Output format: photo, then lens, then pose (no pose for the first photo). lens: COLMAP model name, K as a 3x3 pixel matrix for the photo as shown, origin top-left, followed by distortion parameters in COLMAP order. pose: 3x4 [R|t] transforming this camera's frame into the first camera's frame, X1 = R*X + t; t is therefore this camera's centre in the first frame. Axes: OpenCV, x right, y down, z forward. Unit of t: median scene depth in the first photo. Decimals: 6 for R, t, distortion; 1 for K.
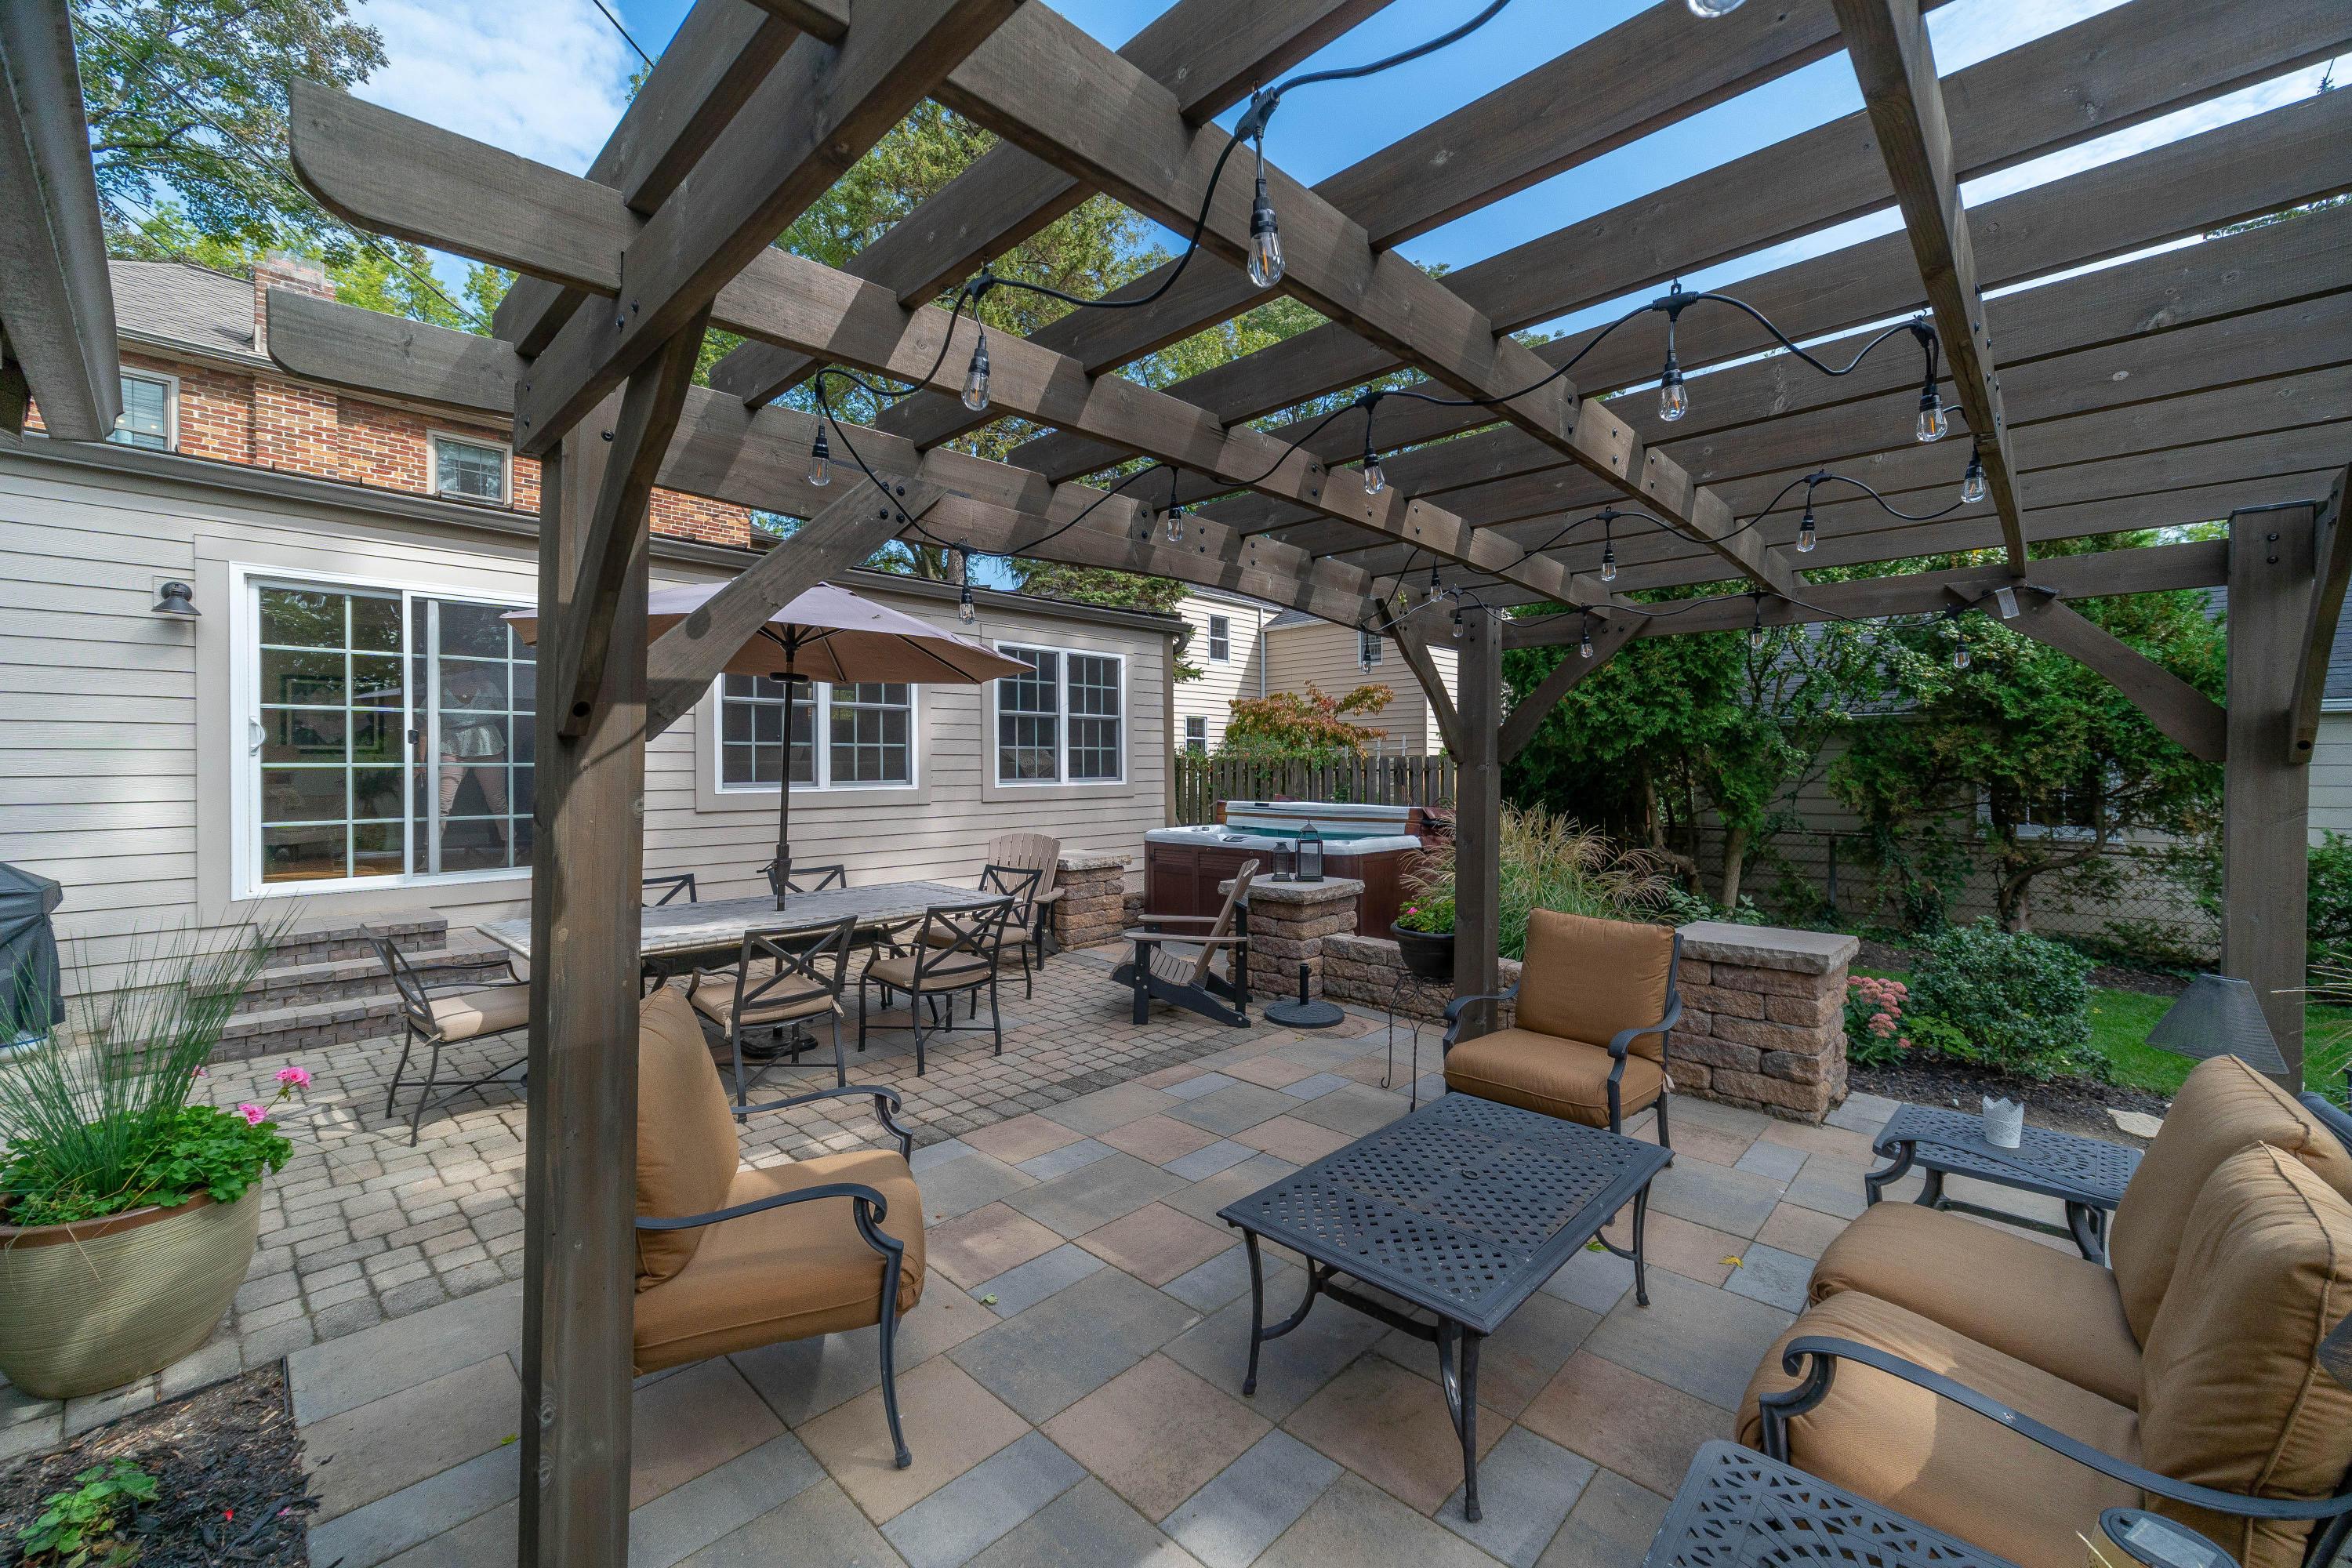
lens RADIAL K [[923.1, 0, 1181.5], [0, 923.1, 782.5], [0, 0, 1]] dist [-0.000899, 0.000500]
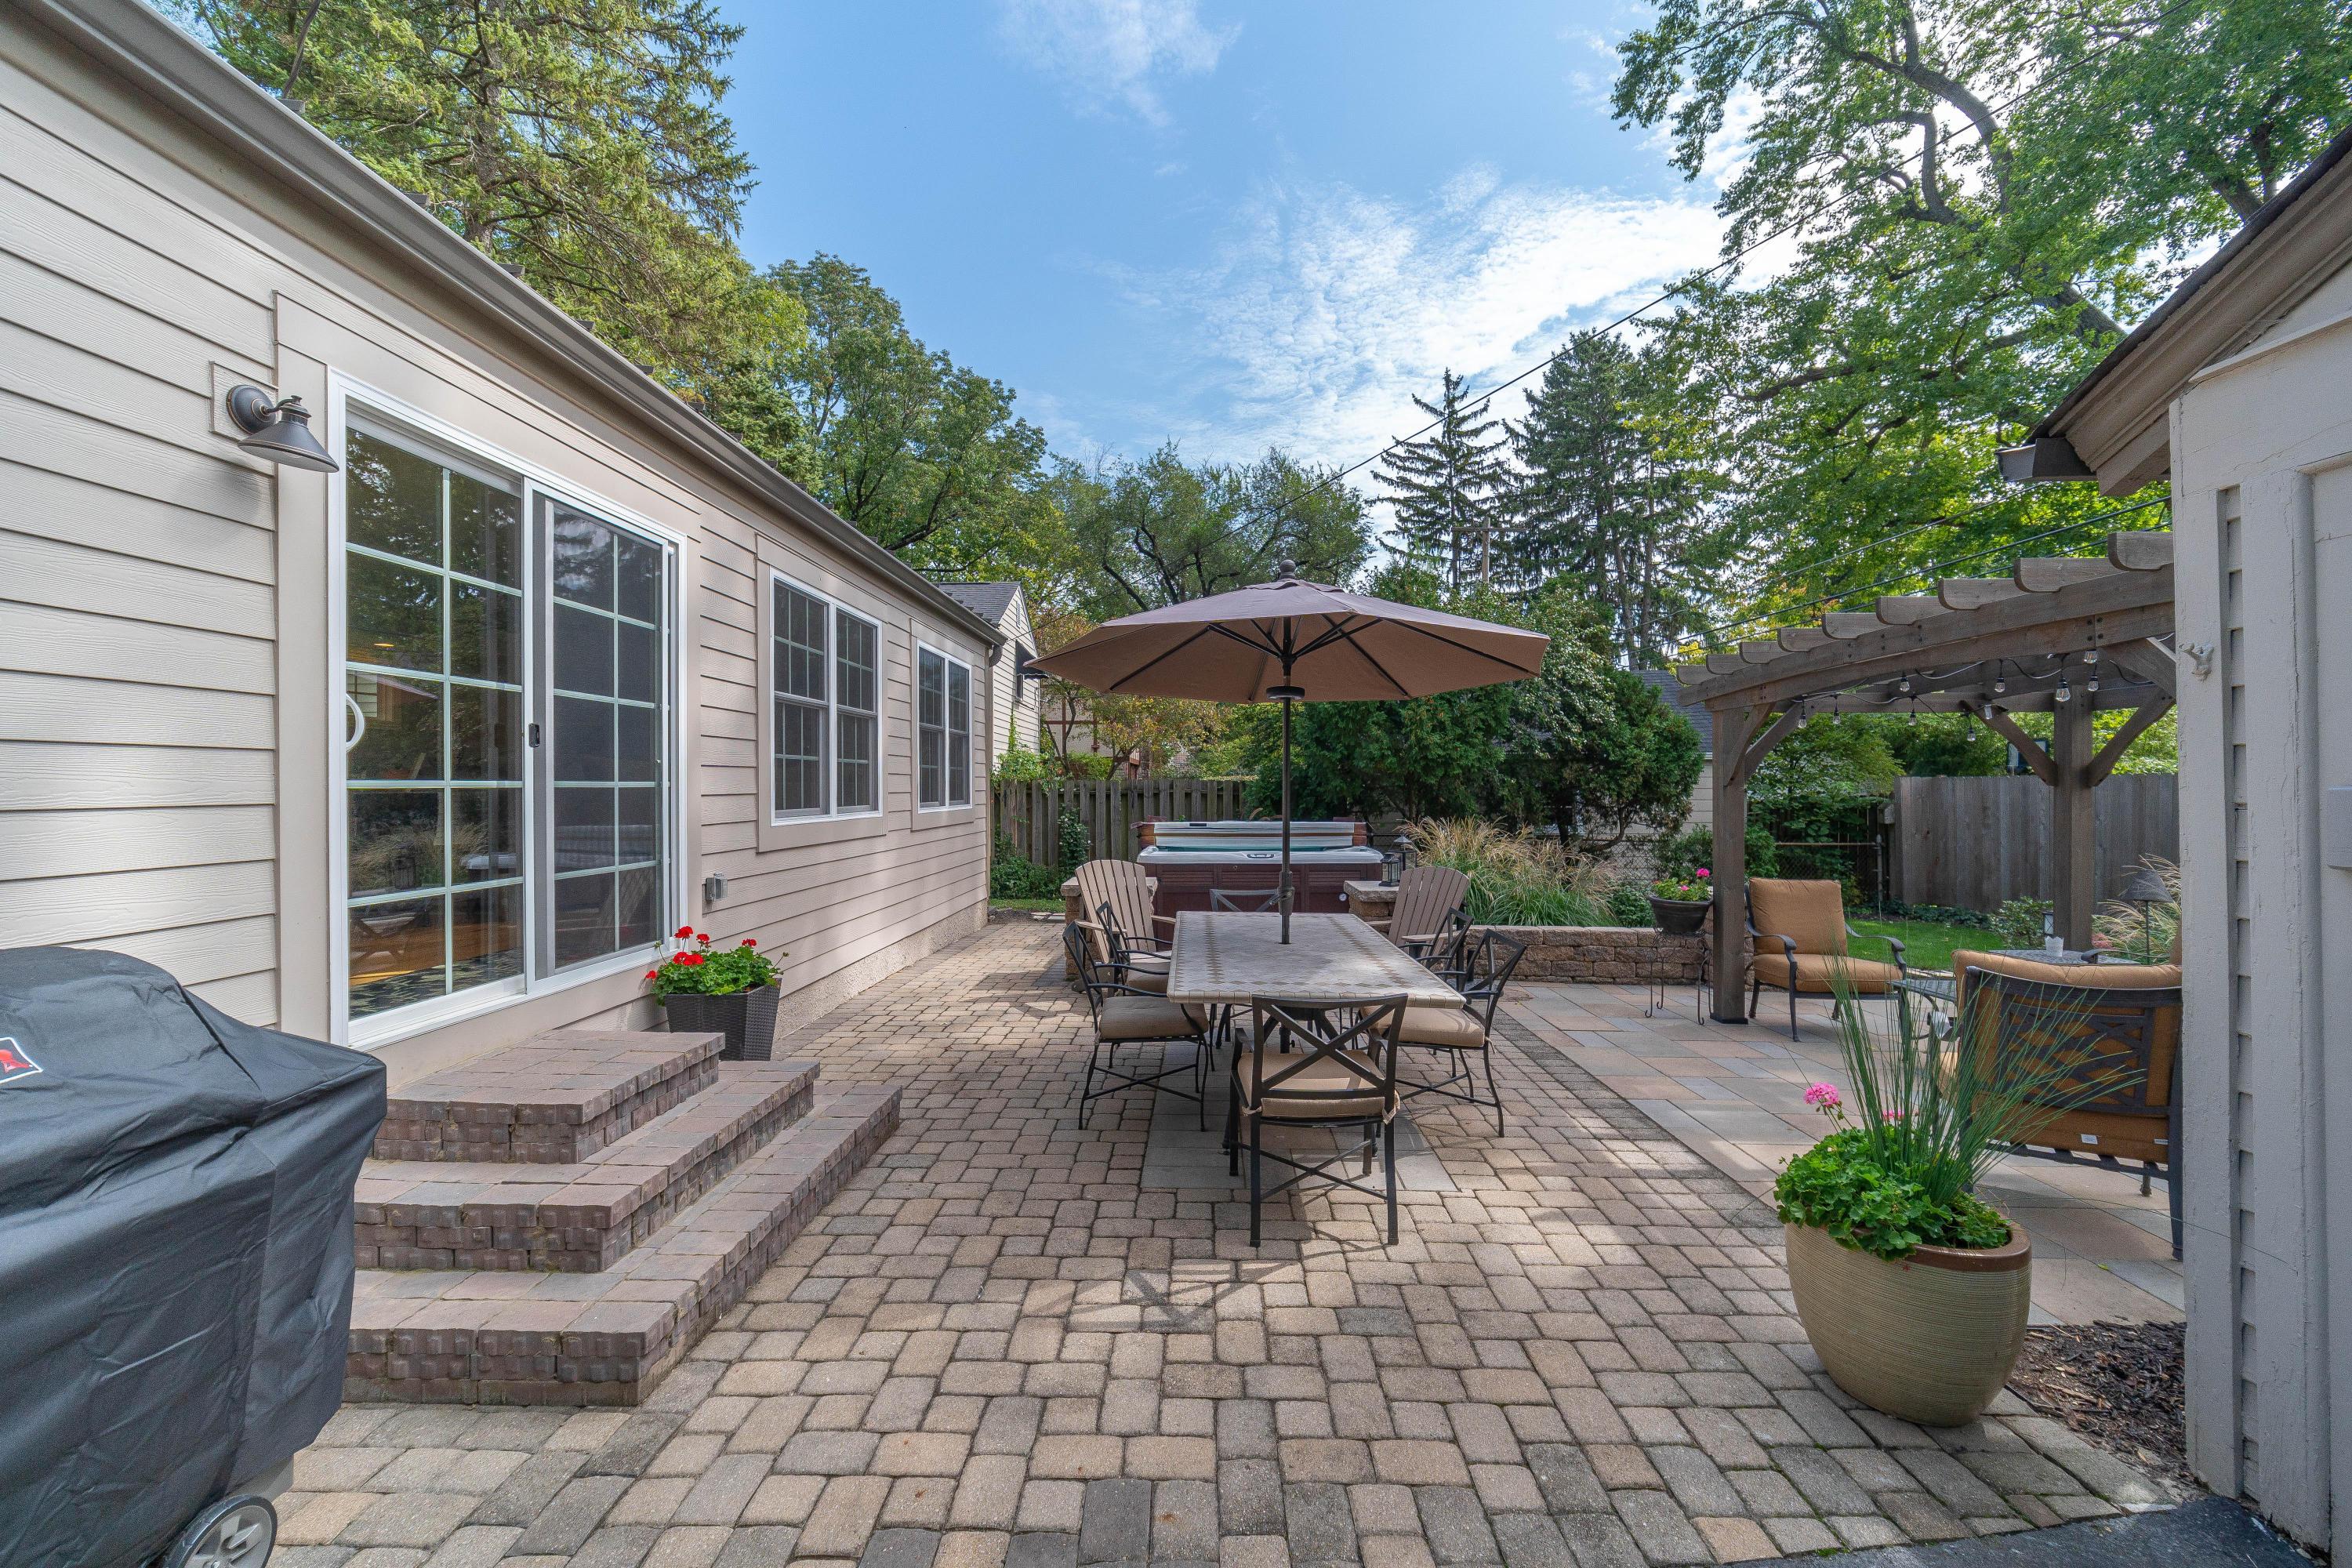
lens RADIAL K [[923.1, 0, 1181.5], [0, 923.1, 782.5], [0, 0, 1]] dist [-0.000899, 0.000500]
pose [[0.738976, 0.004939, 0.673714, -0.941501], [0.014530, 0.999624, -0.023266, -0.000714], [-0.673575, 0.026982, 0.738626, 0.312511]]
